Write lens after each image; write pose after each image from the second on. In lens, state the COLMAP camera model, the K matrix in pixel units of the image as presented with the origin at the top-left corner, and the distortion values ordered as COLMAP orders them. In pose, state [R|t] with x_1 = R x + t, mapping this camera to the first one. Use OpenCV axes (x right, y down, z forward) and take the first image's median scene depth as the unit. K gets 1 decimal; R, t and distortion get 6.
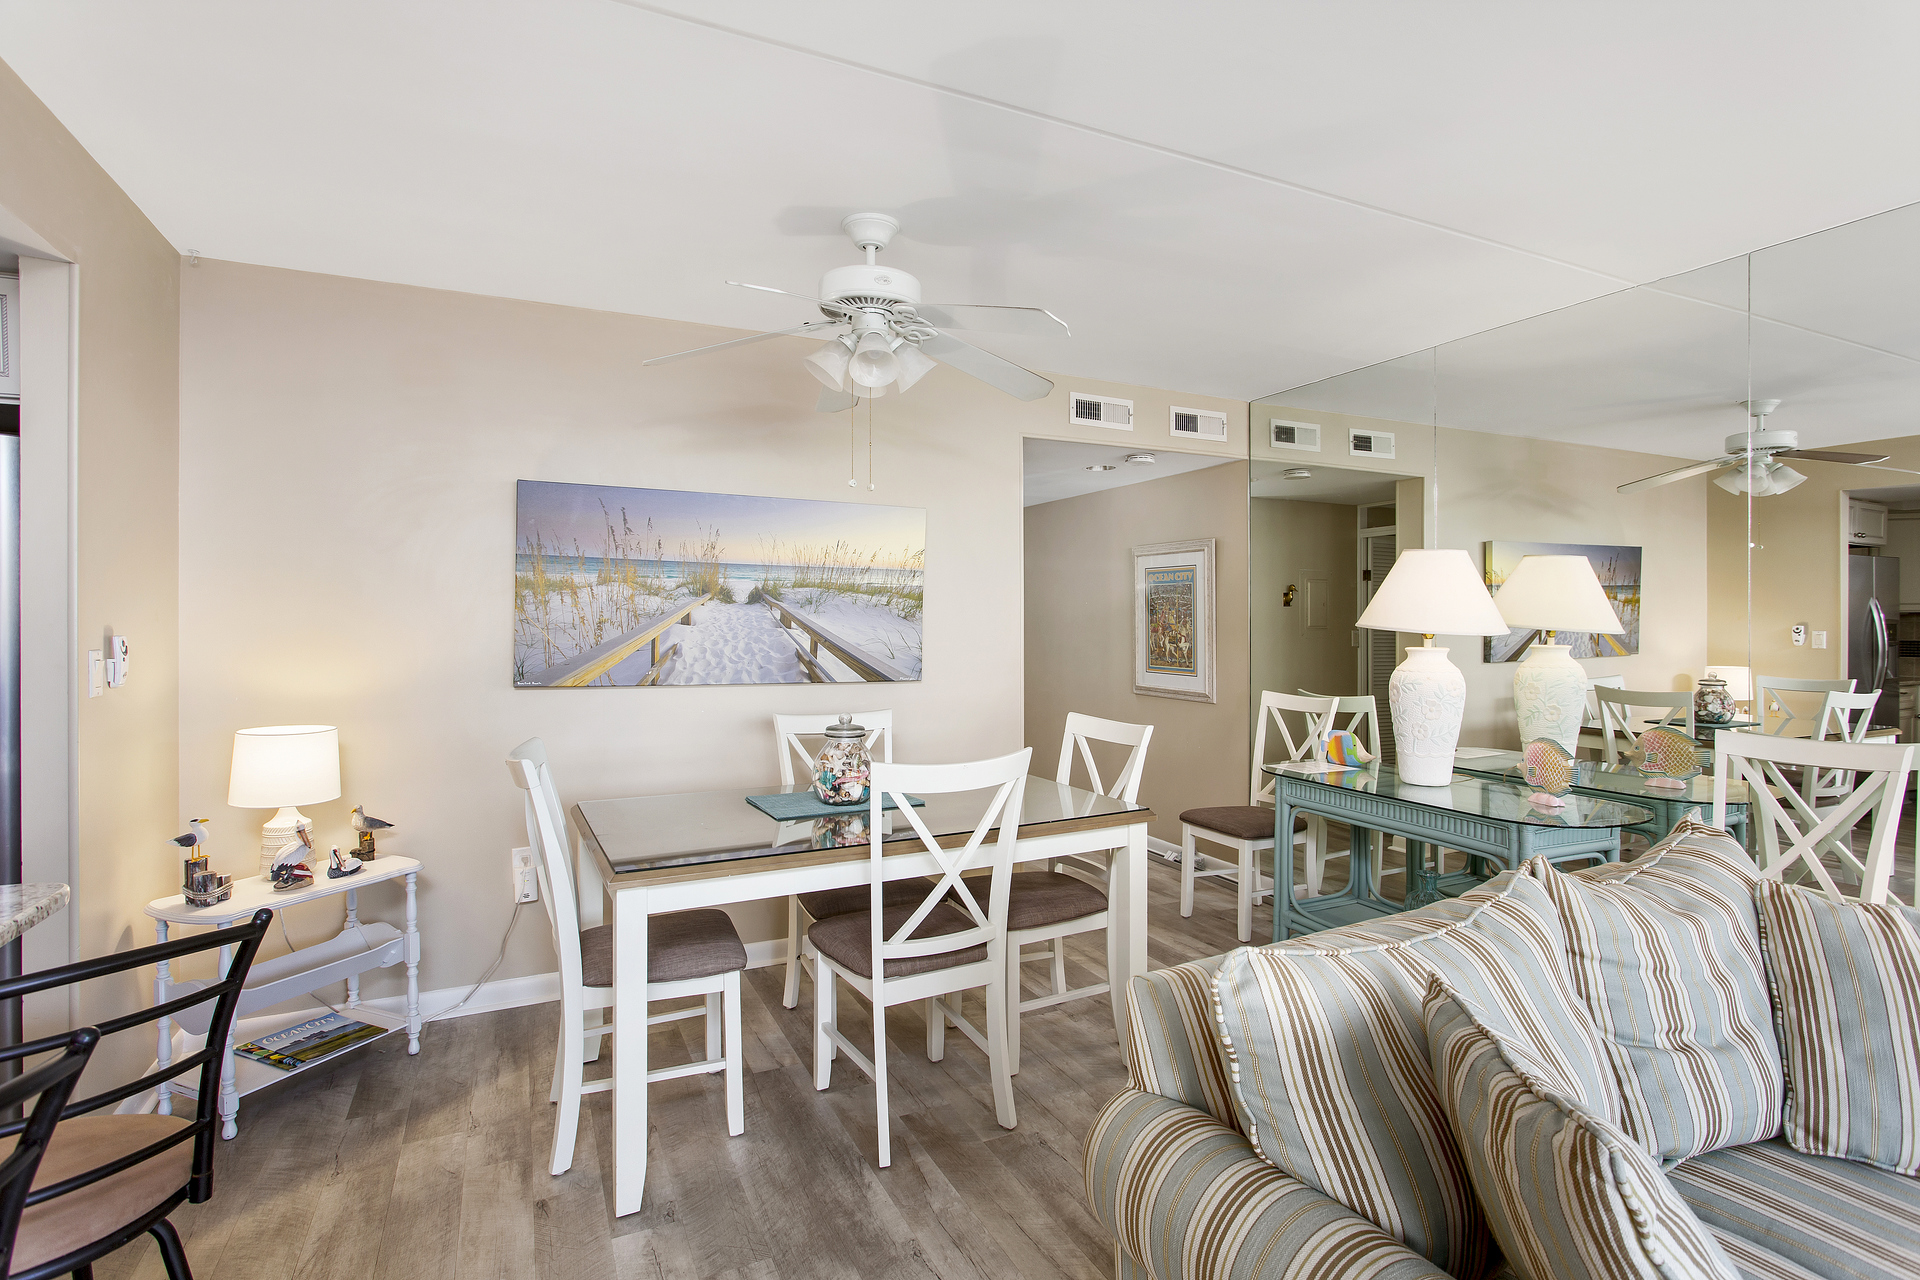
lens RADIAL K [[922.5, 0, 965.2], [0, 922.5, 627.4], [0, 0, 1]] dist [-0.007102, 0.000535]
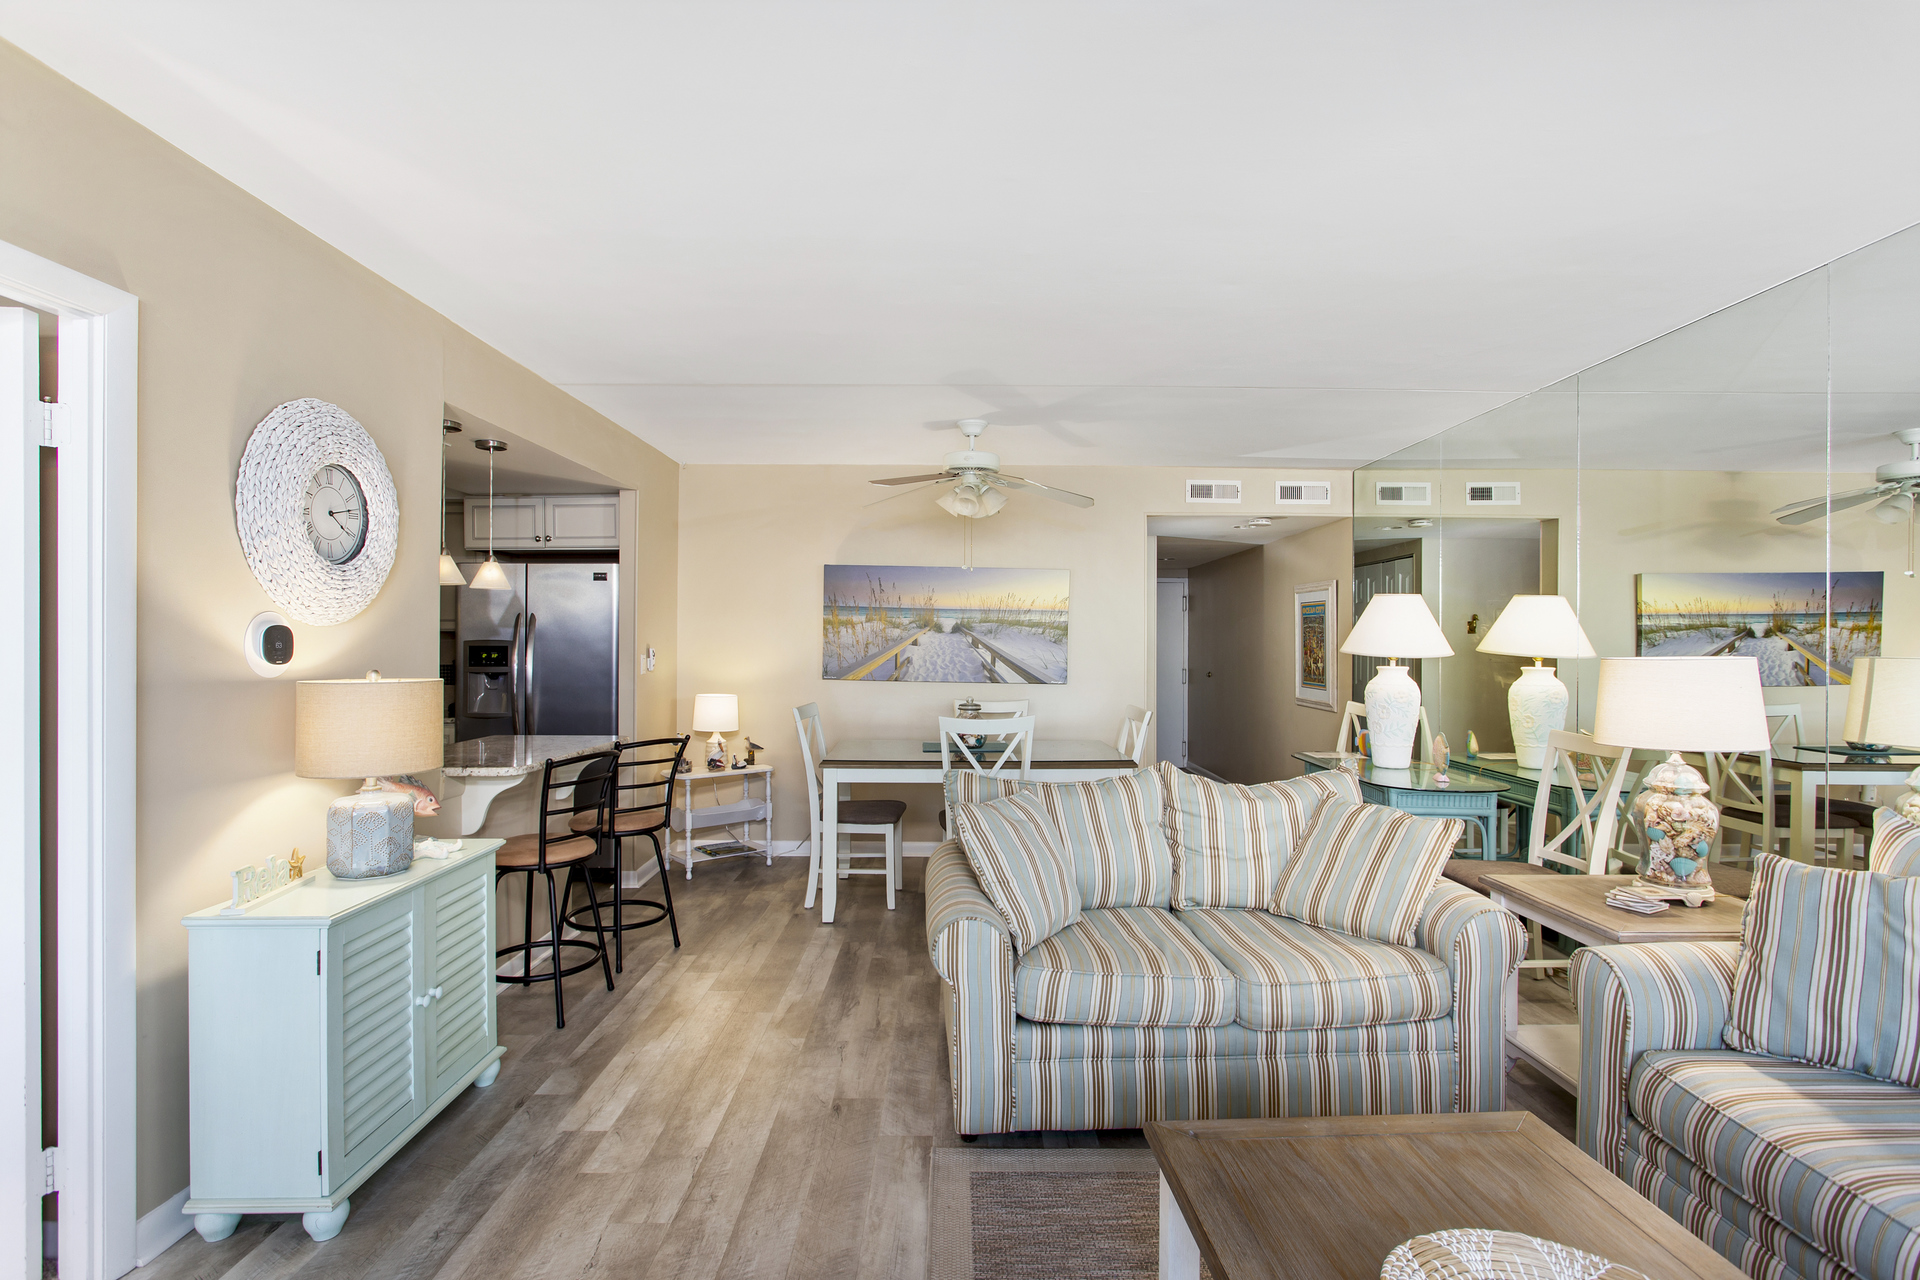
lens RADIAL K [[922.5, 0, 959.6], [0, 922.5, 643.0], [0, 0, 1]] dist [-0.007102, 0.000535]
pose [[0.899606, 0.007144, -0.436645, 0.511533], [-0.009839, 0.999944, -0.003910, -0.001599], [0.436592, 0.007813, 0.899625, -0.485058]]
